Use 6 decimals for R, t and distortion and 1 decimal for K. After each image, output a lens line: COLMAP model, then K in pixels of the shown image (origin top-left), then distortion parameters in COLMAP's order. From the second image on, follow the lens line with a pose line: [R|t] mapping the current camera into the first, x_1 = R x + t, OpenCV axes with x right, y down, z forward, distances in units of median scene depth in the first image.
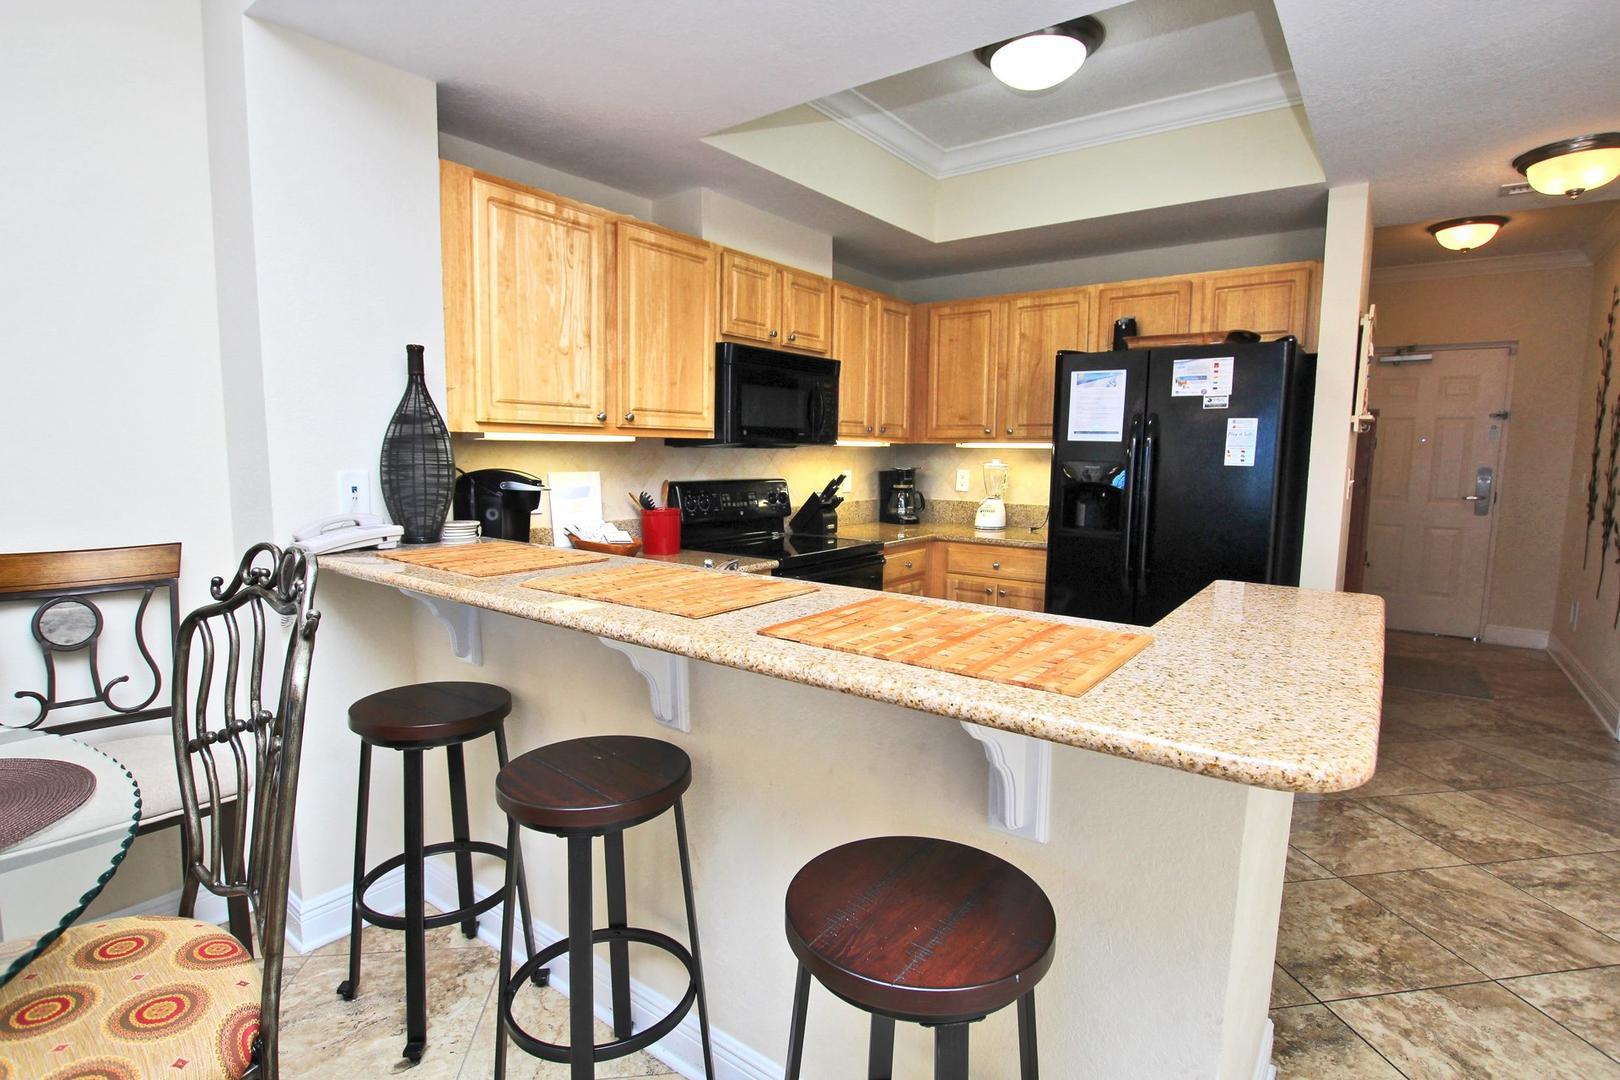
lens RADIAL K [[797.3, 0, 813.9], [0, 797.3, 527.2], [0, 0, 1]] dist [-0.025165, 0.000121]
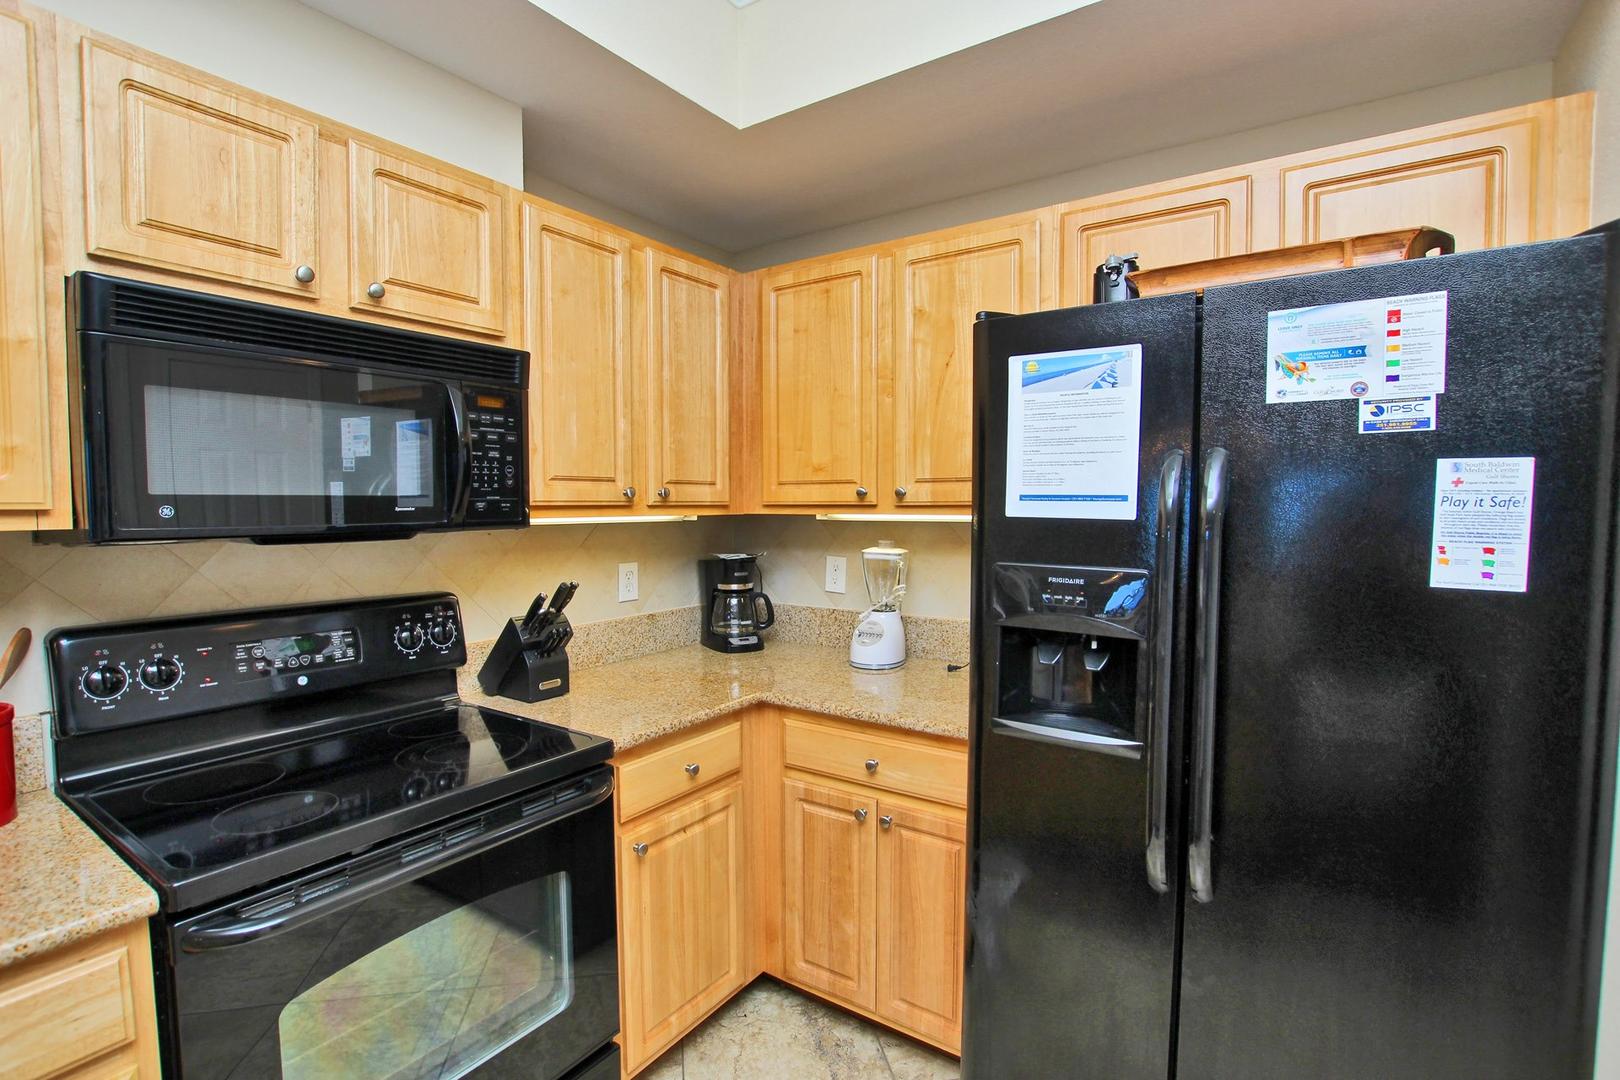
lens RADIAL K [[753.7, 0, 810.0], [0, 753.7, 543.4], [0, 0, 1]] dist [-0.034808, 0.005425]
pose [[0.999132, -0.014332, 0.039106, 0.203057], [0.016076, 0.998873, -0.044646, -0.080195], [-0.038422, 0.045236, 0.998237, 0.613191]]
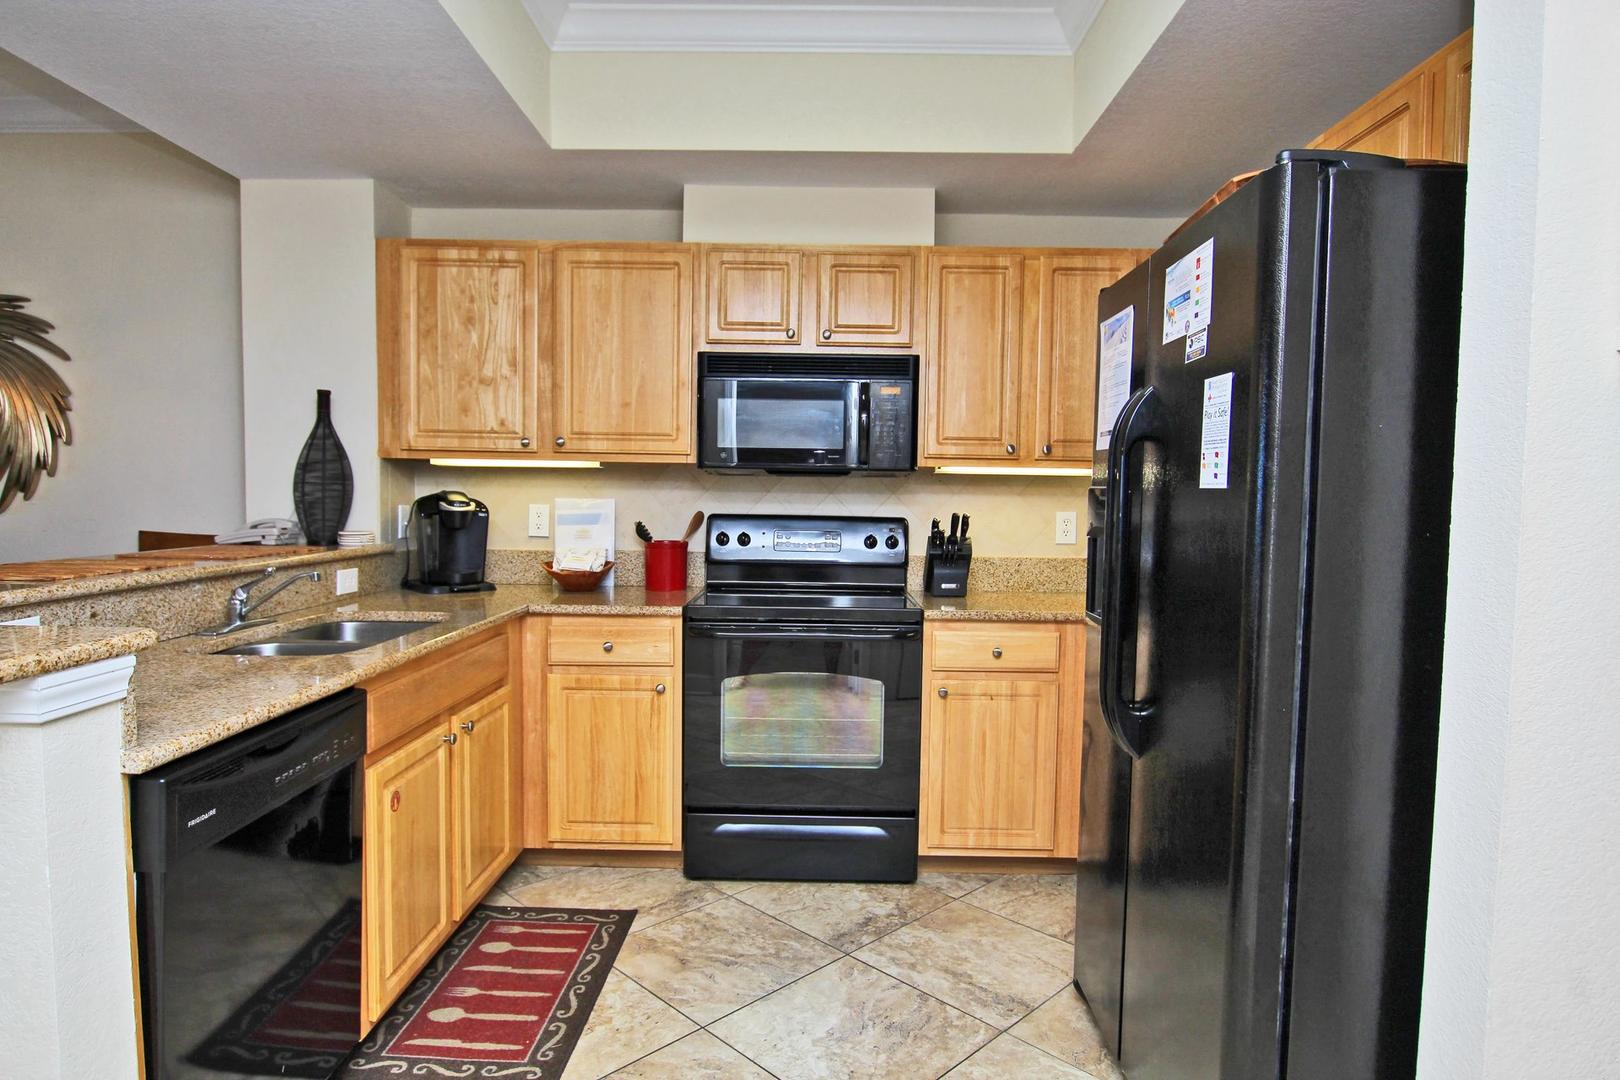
lens RADIAL K [[933.5, 0, 810.0], [0, 933.5, 540.0], [0, 0, 1]] dist [-0.012522, -0.000046]
pose [[0.585042, 0.037911, -0.810117, 0.747982], [-0.090596, 0.995710, -0.018829, -0.018375], [0.805927, 0.084409, 0.585966, 0.484571]]
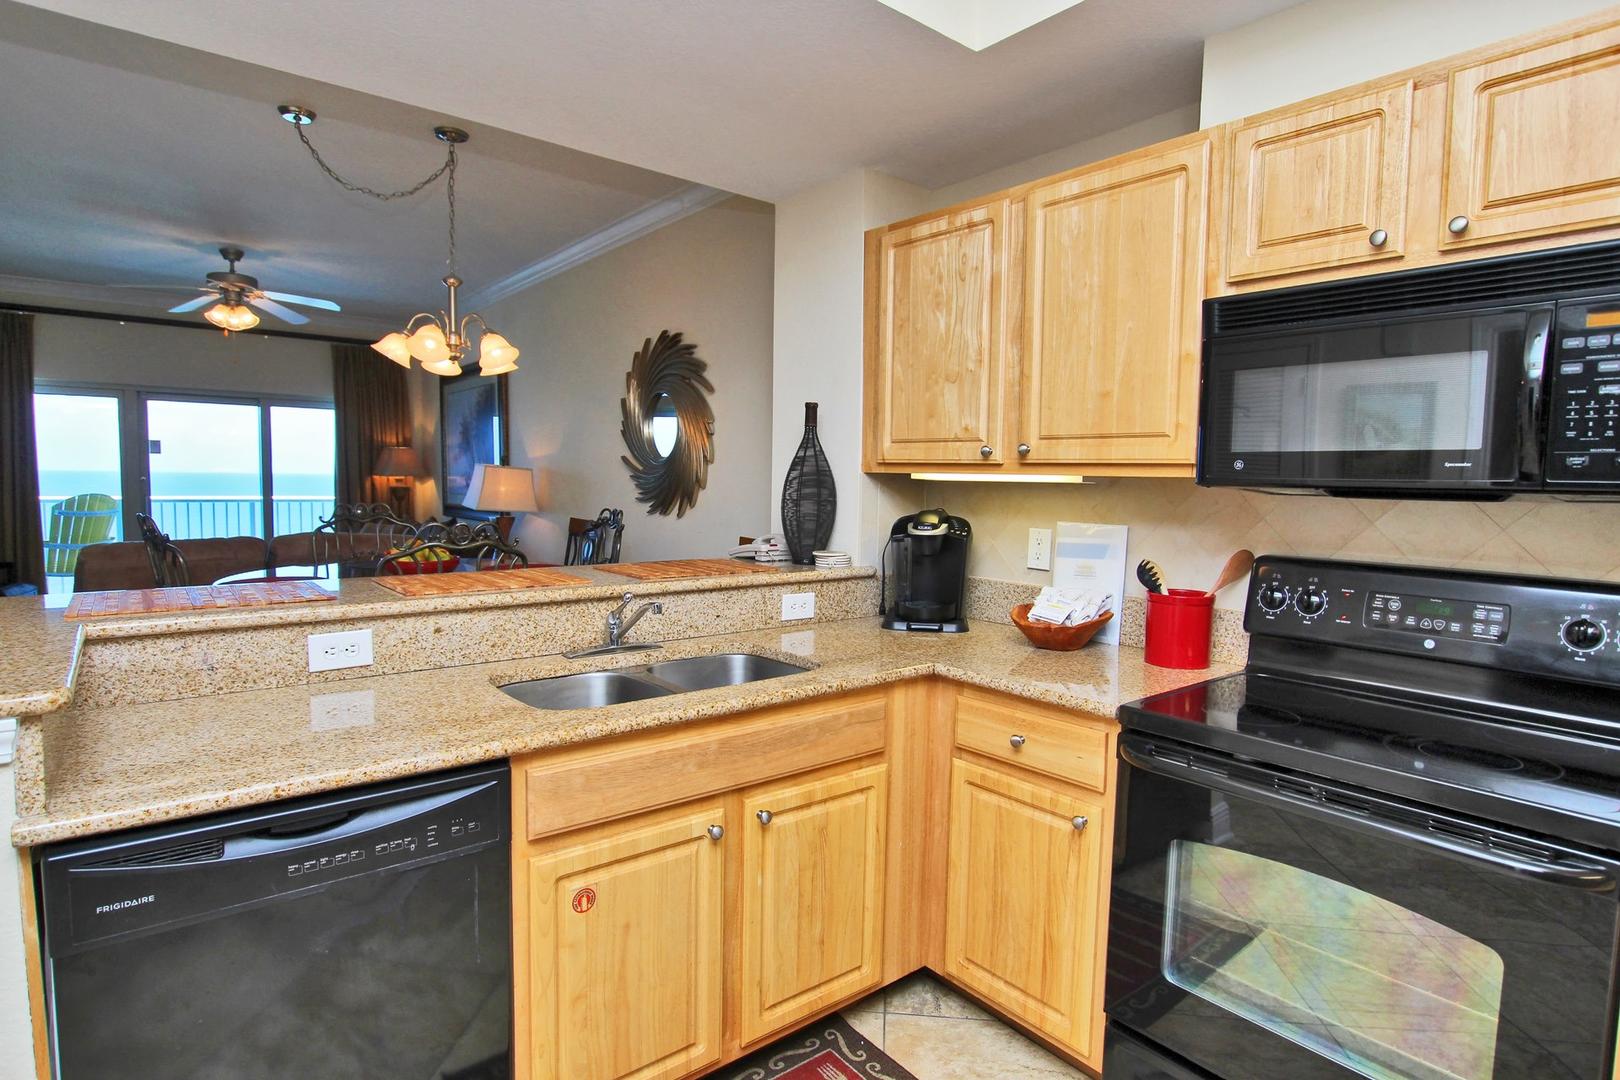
lens RADIAL K [[853.3, 0, 803.5], [0, 853.3, 545.8], [0, 0, 1]] dist [-0.015508, 0.001132]
pose [[-0.254900, 0.059590, -0.965130, 0.498194], [-0.119226, 0.988547, 0.092524, -0.081953], [0.959589, 0.138653, -0.244876, 0.844513]]
